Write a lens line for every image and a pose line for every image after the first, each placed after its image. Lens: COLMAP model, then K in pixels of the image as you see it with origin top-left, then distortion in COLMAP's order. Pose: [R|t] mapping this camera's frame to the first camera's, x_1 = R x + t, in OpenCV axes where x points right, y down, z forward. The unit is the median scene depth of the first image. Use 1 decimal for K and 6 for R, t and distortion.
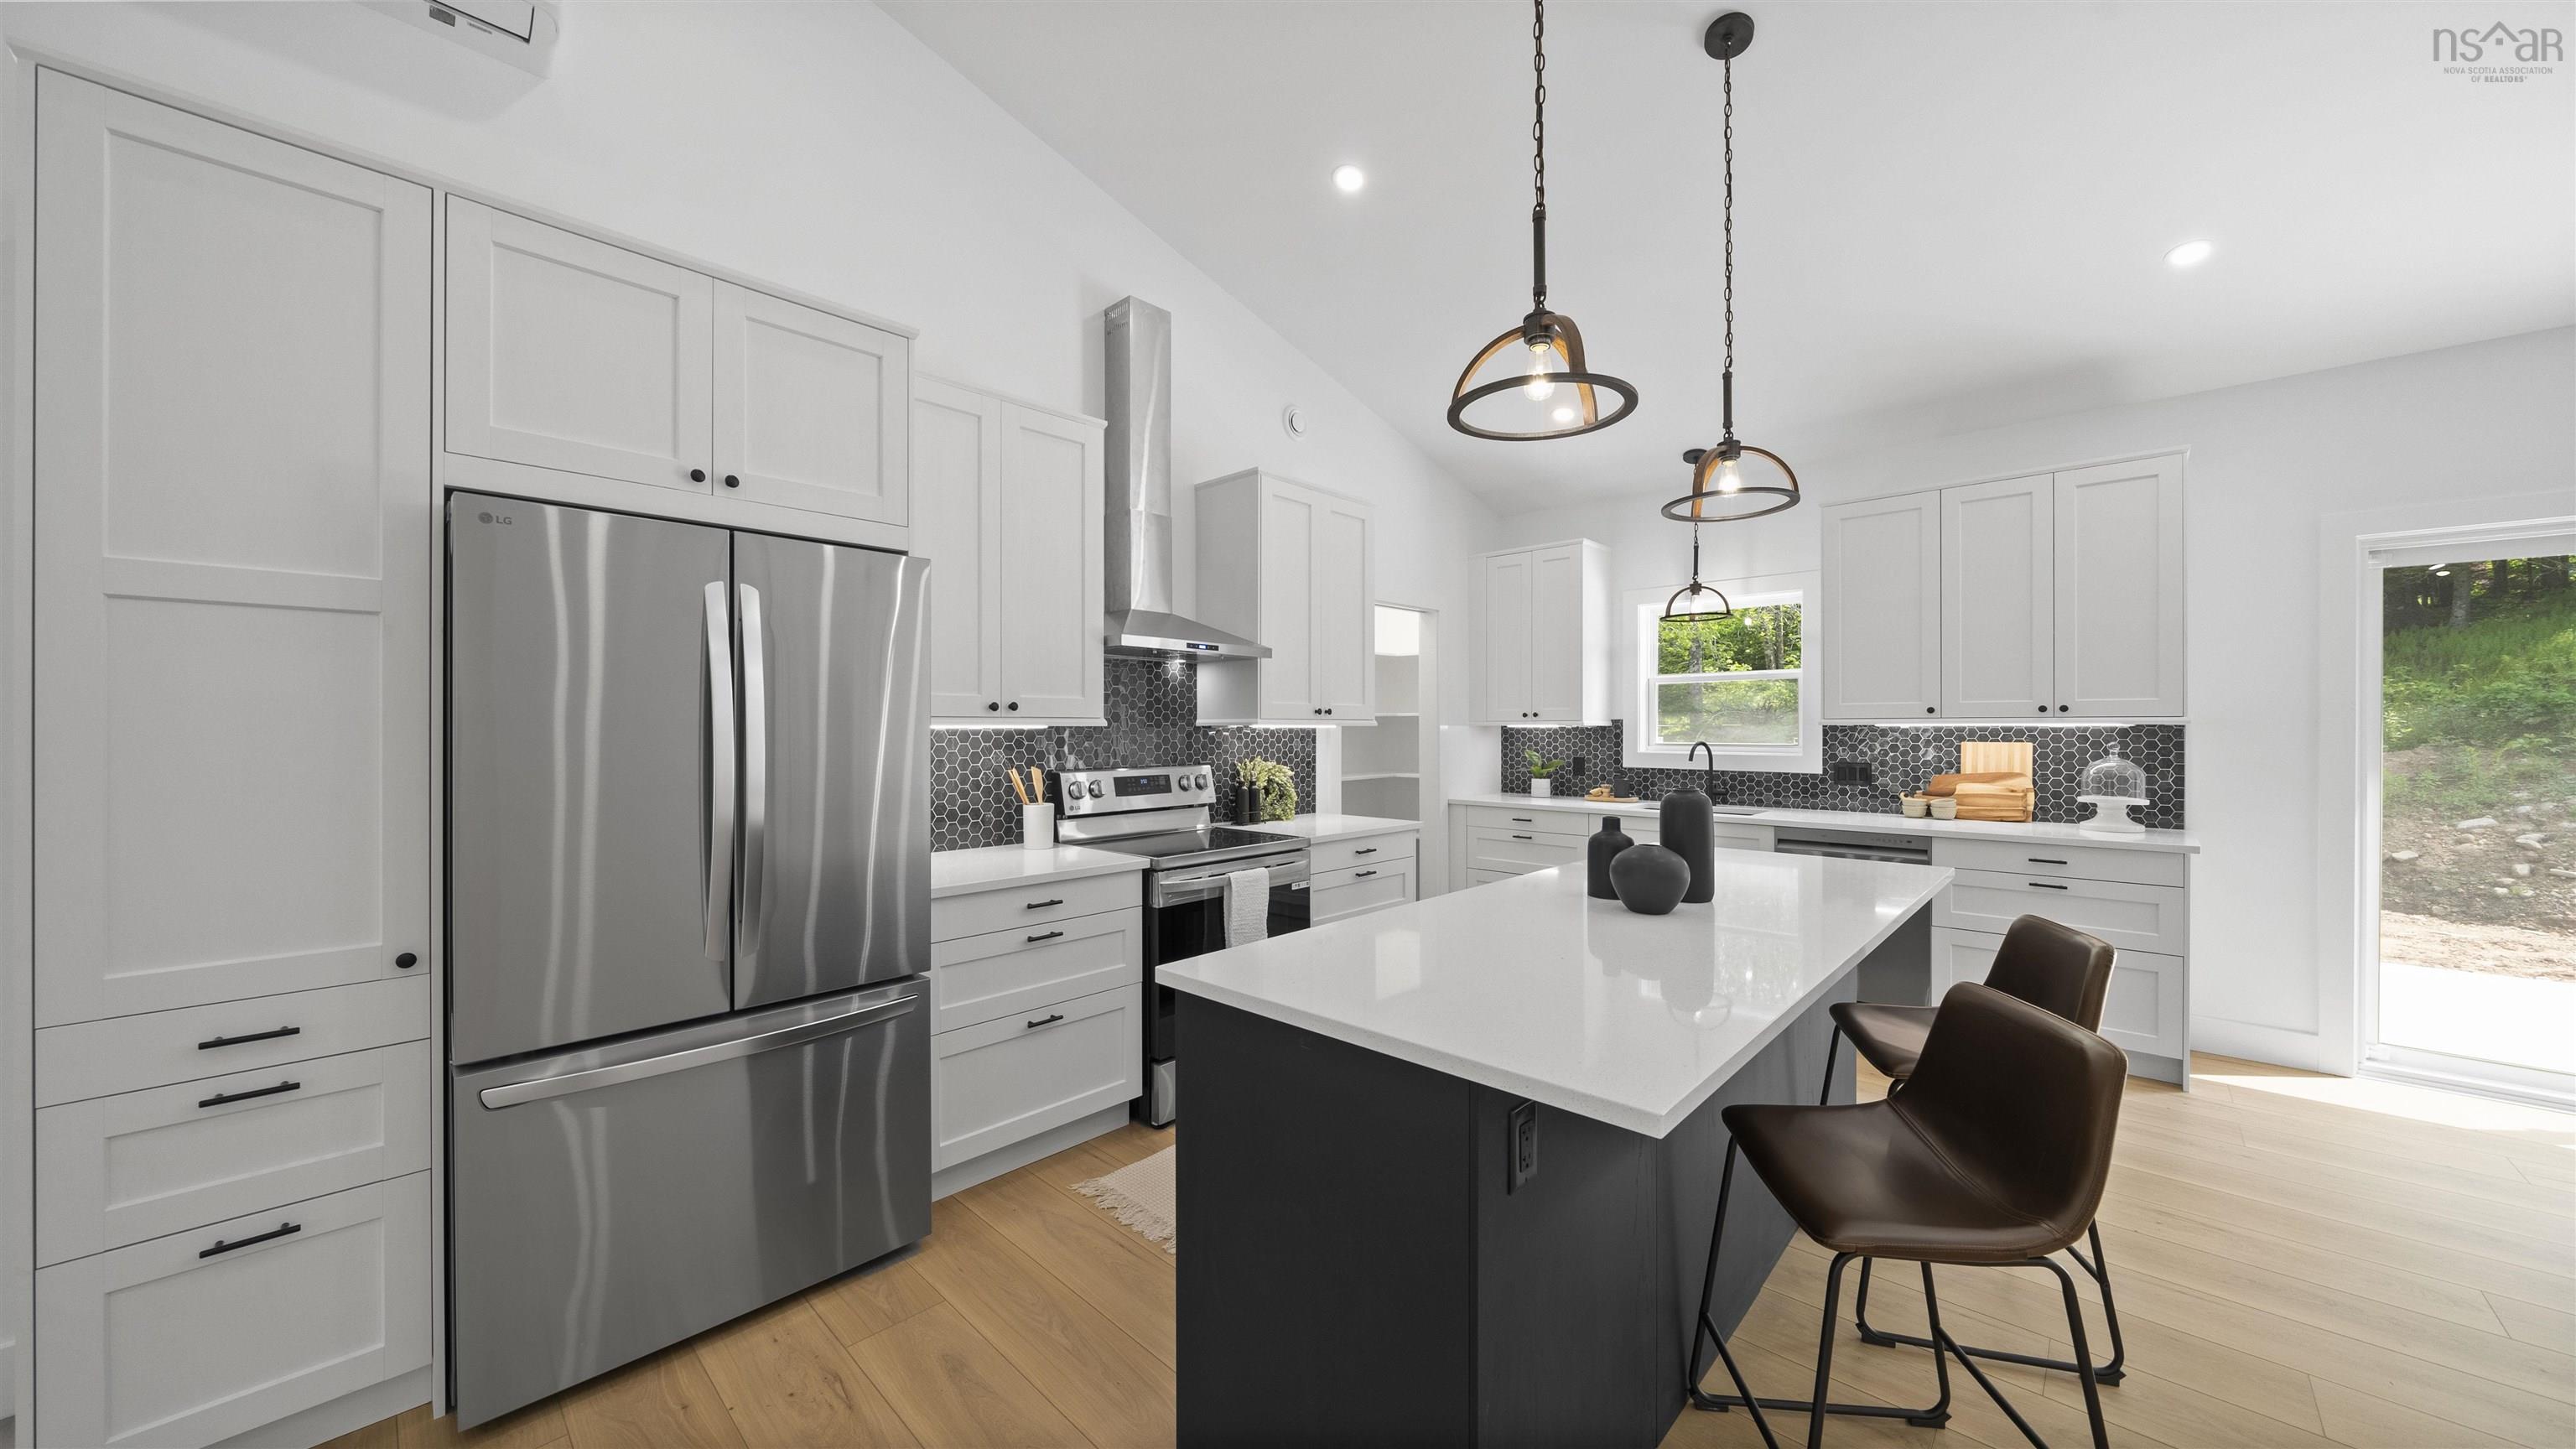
lens RADIAL K [[893.1, 0, 1272.3], [0, 893.1, 727.8], [0, 0, 1]] dist [0.000960, 0.000025]
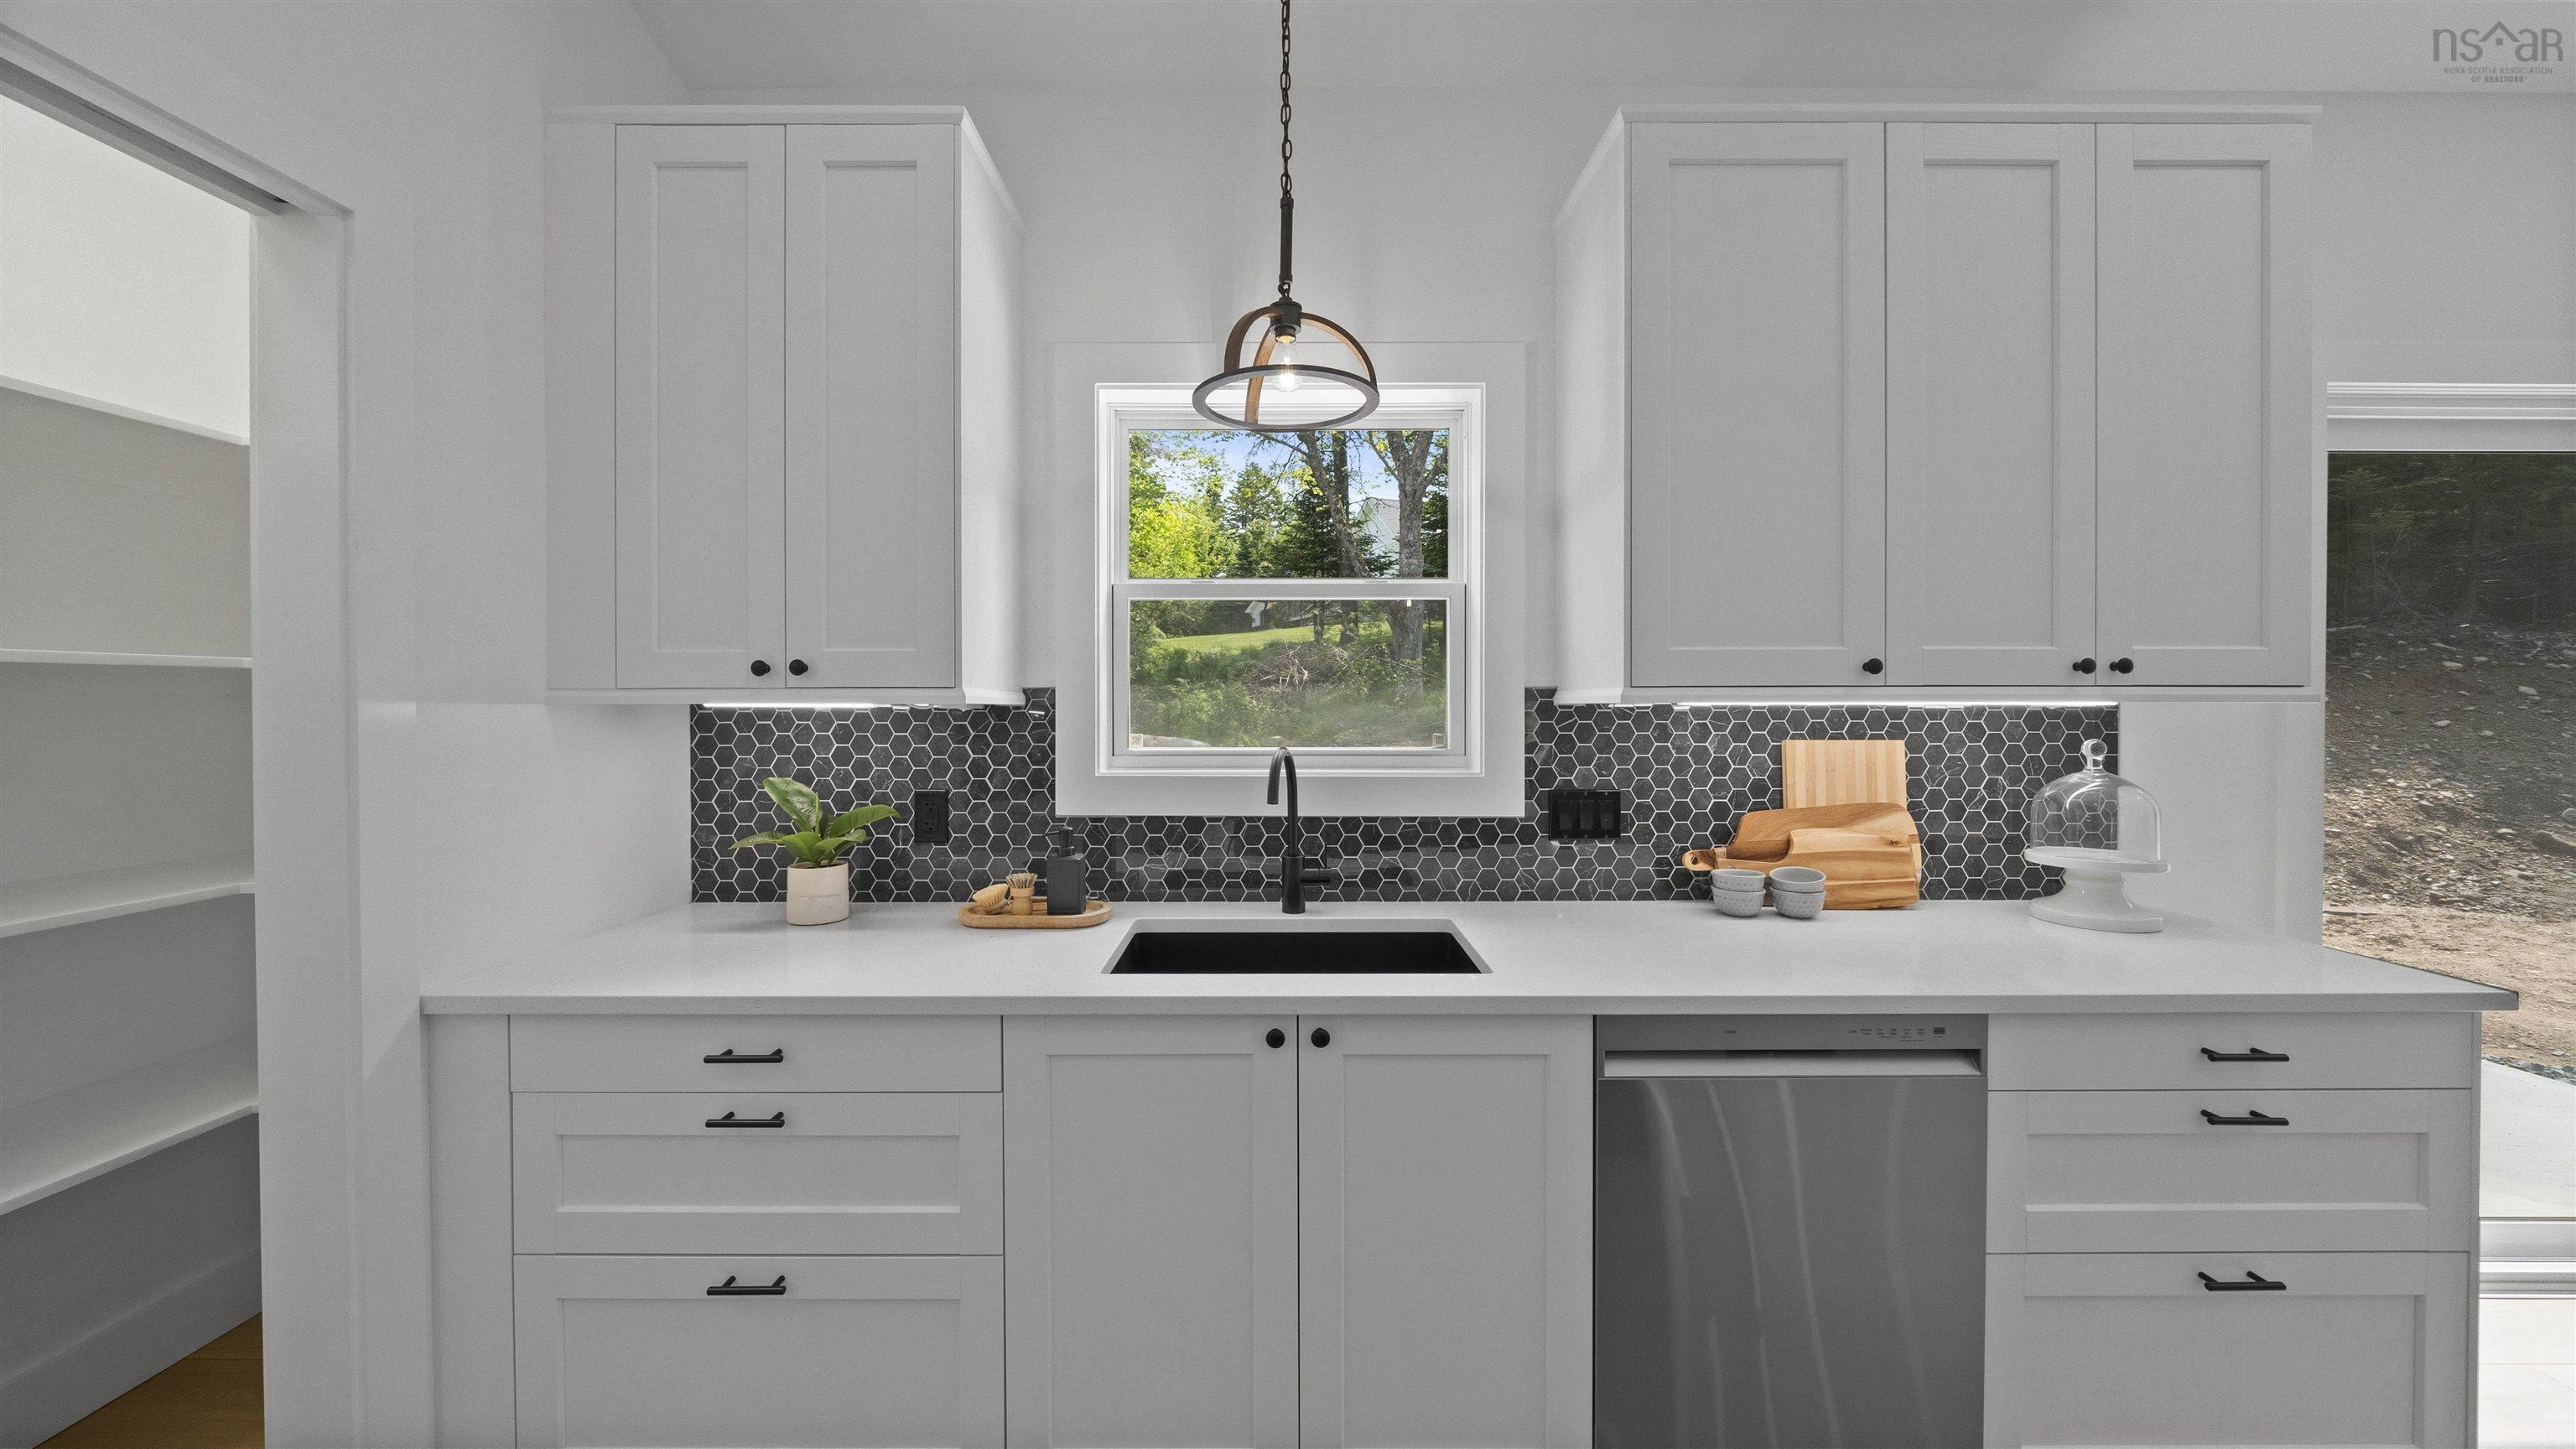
lens RADIAL K [[893.5, 0, 1270.2], [0, 893.5, 708.9], [0, 0, 1]] dist [0.000092, -0.000008]
pose [[0.720956, -0.004230, 0.692968, 0.201982], [0.000169, 0.999982, 0.005929, -0.002461], [-0.692980, -0.004157, 0.720944, 0.677856]]
